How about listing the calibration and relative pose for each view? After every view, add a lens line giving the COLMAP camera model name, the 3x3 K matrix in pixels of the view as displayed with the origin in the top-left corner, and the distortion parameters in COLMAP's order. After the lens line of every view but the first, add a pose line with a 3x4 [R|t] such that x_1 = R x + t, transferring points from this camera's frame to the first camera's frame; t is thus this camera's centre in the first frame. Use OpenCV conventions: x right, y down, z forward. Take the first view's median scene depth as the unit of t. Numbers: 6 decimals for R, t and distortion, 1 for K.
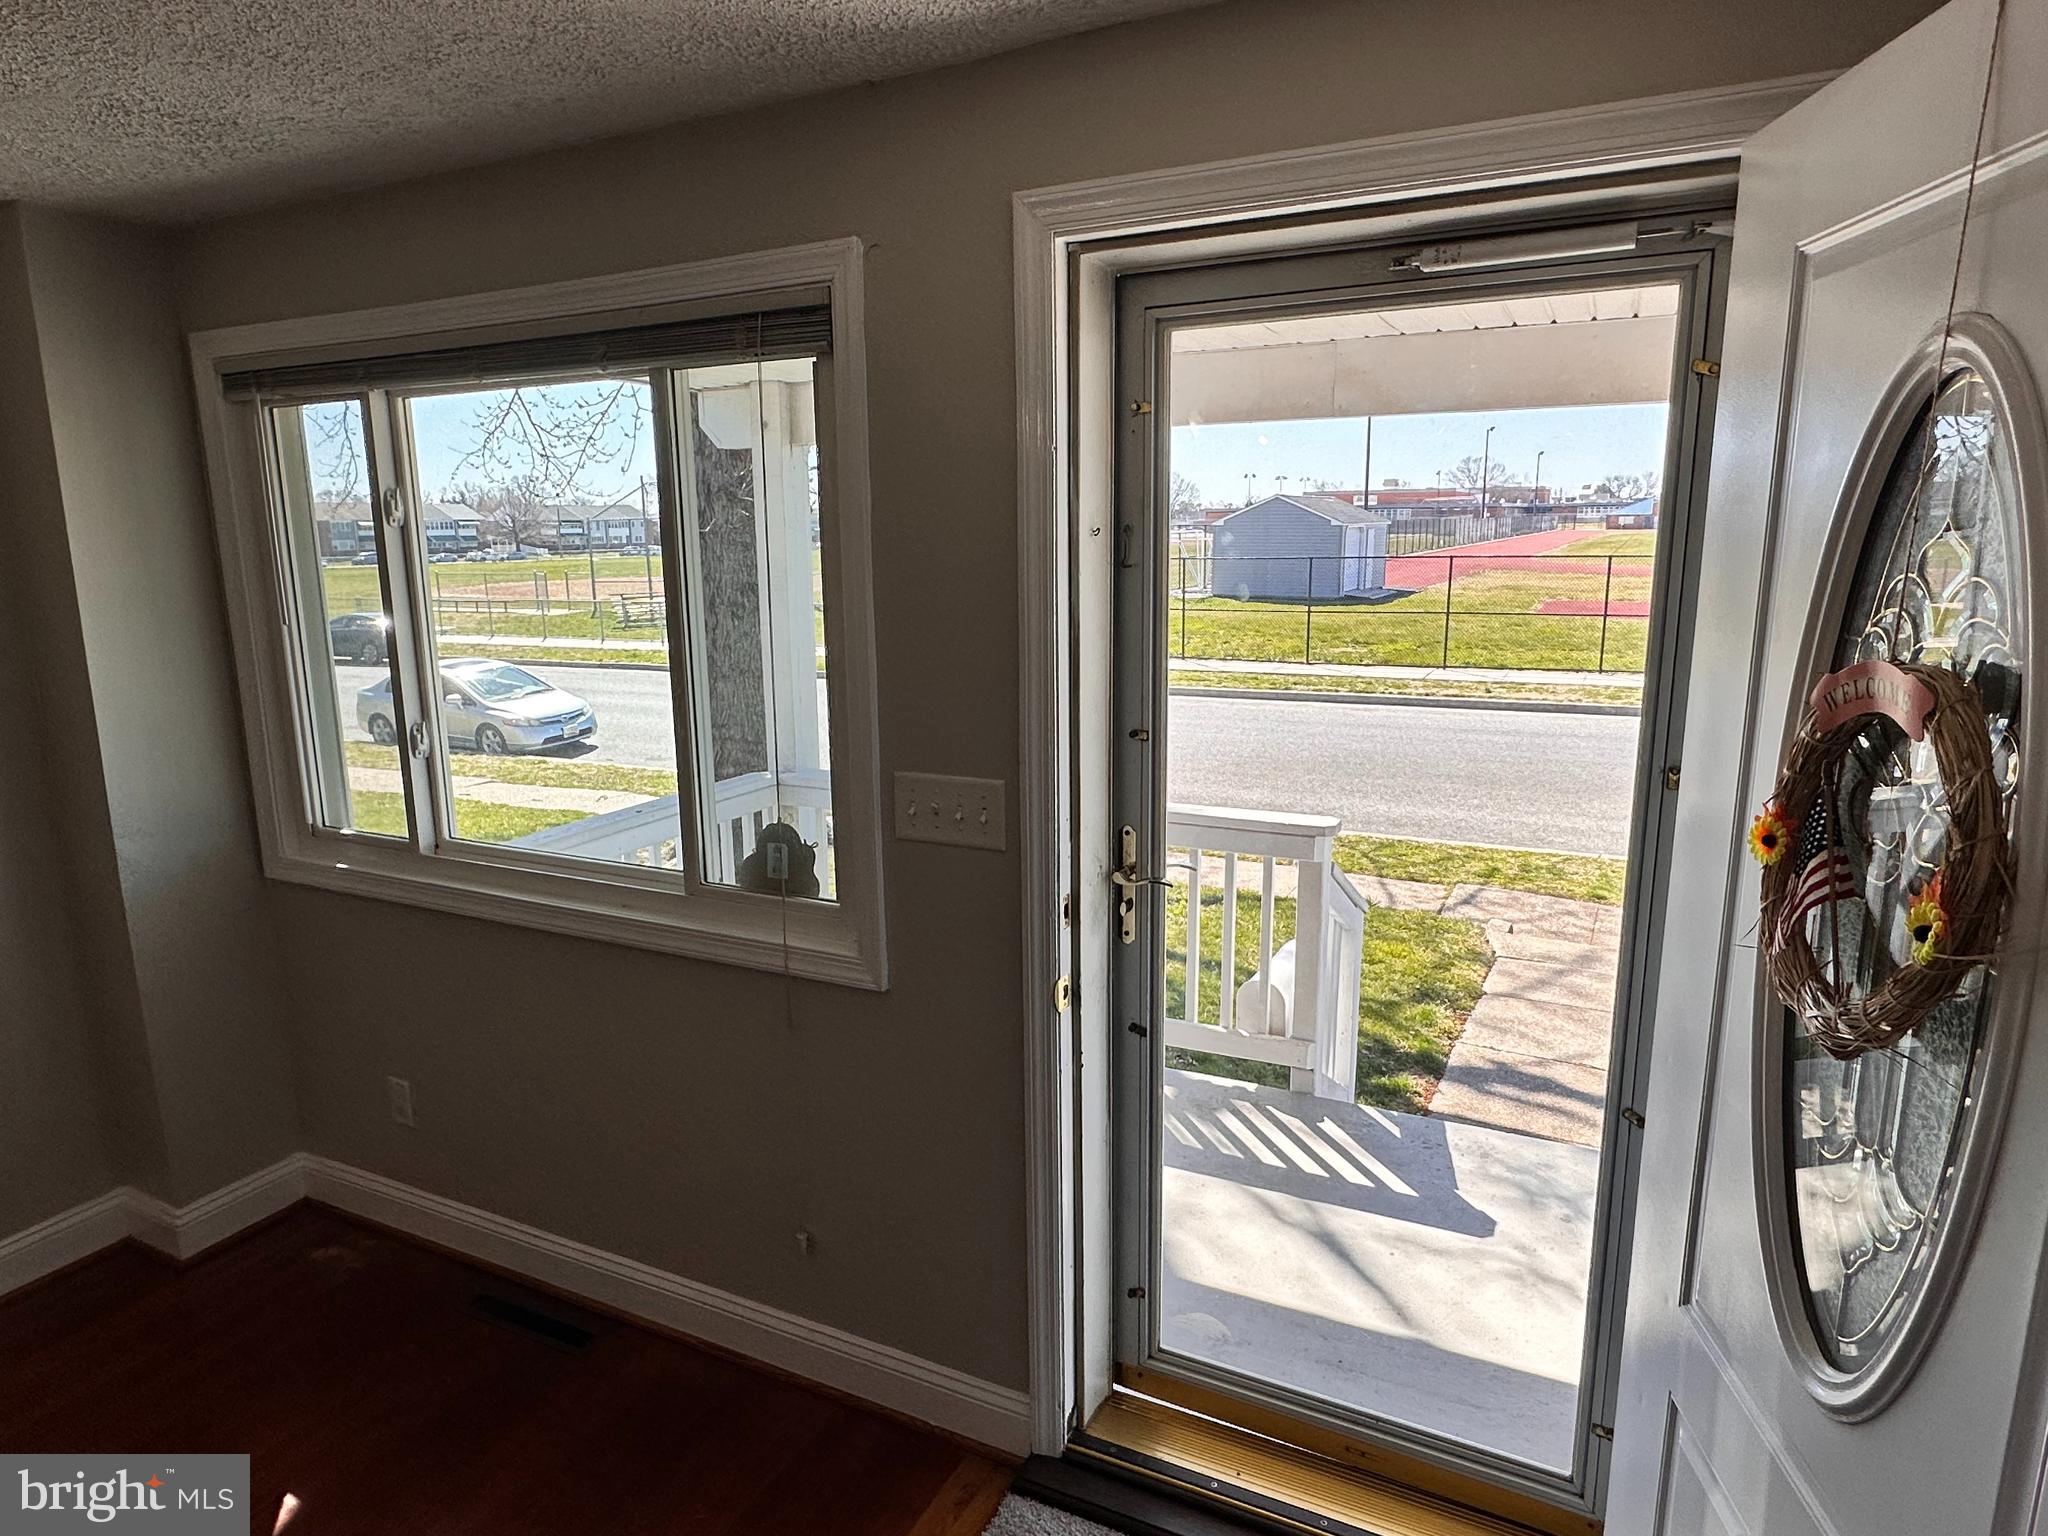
lens RADIAL K [[1230.3, 0, 1029.3], [0, 1230.3, 783.5], [0, 0, 1]] dist [-0.006922, -0.000463]
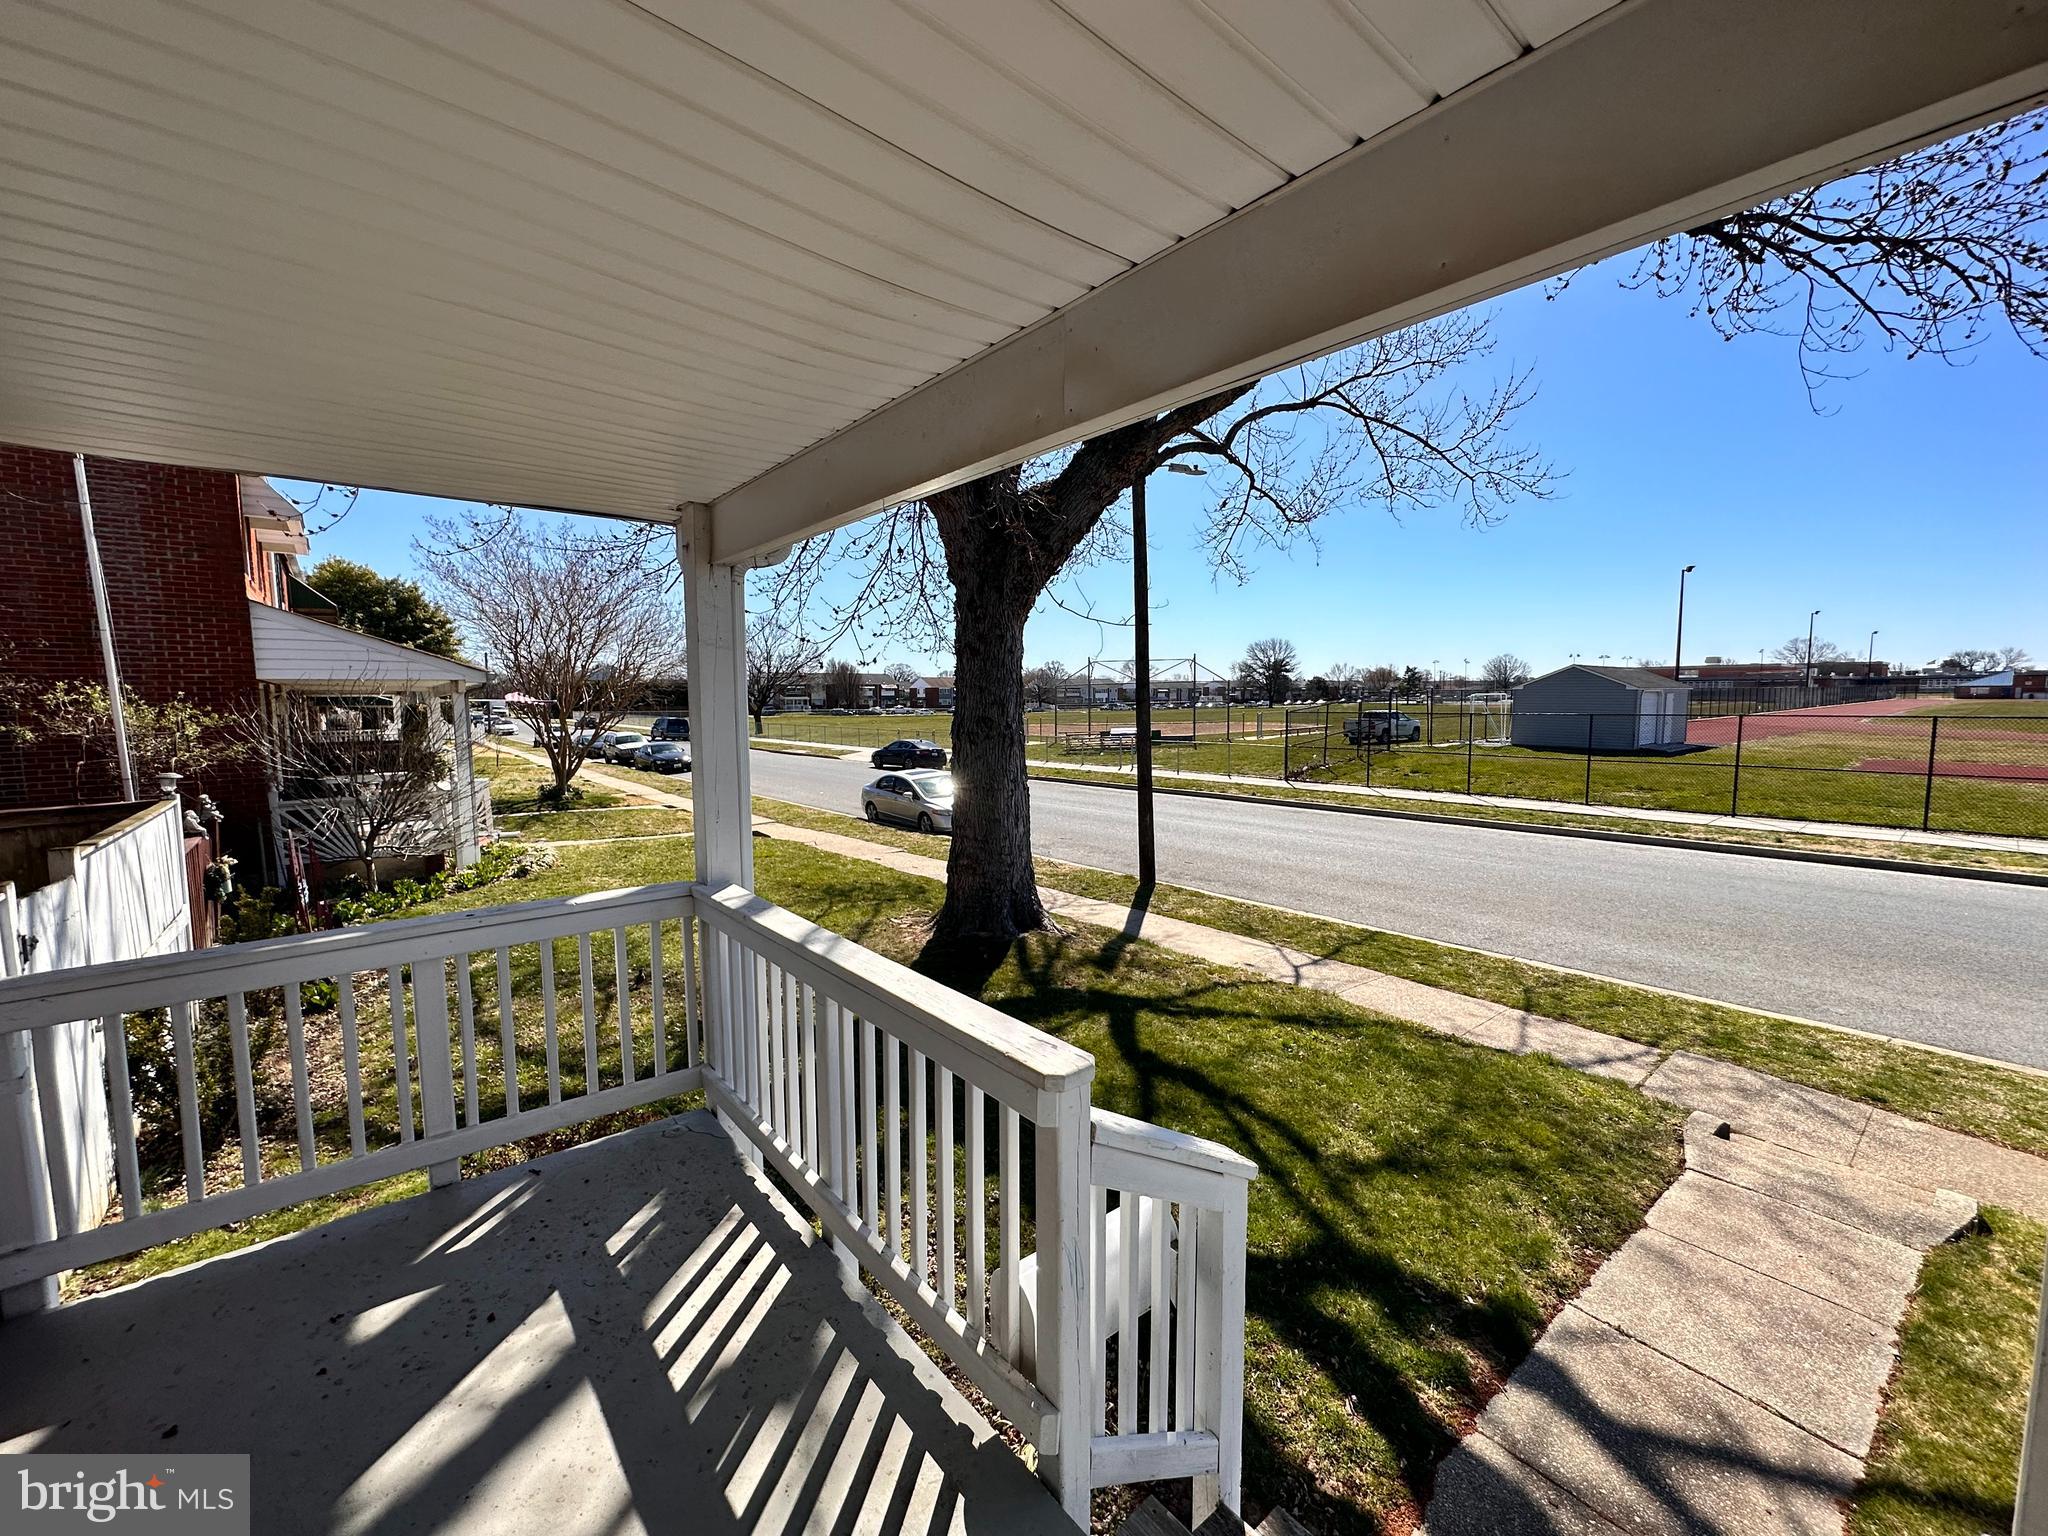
lens RADIAL K [[813.5, 0, 1024.7], [0, 813.5, 768.5], [0, 0, 1]] dist [-0.003969, 0.000107]
pose [[0.911936, 0.041922, -0.408185, 0.065737], [-0.088137, 0.991561, -0.095072, -0.013482], [0.400755, 0.122676, 0.907935, 0.101401]]
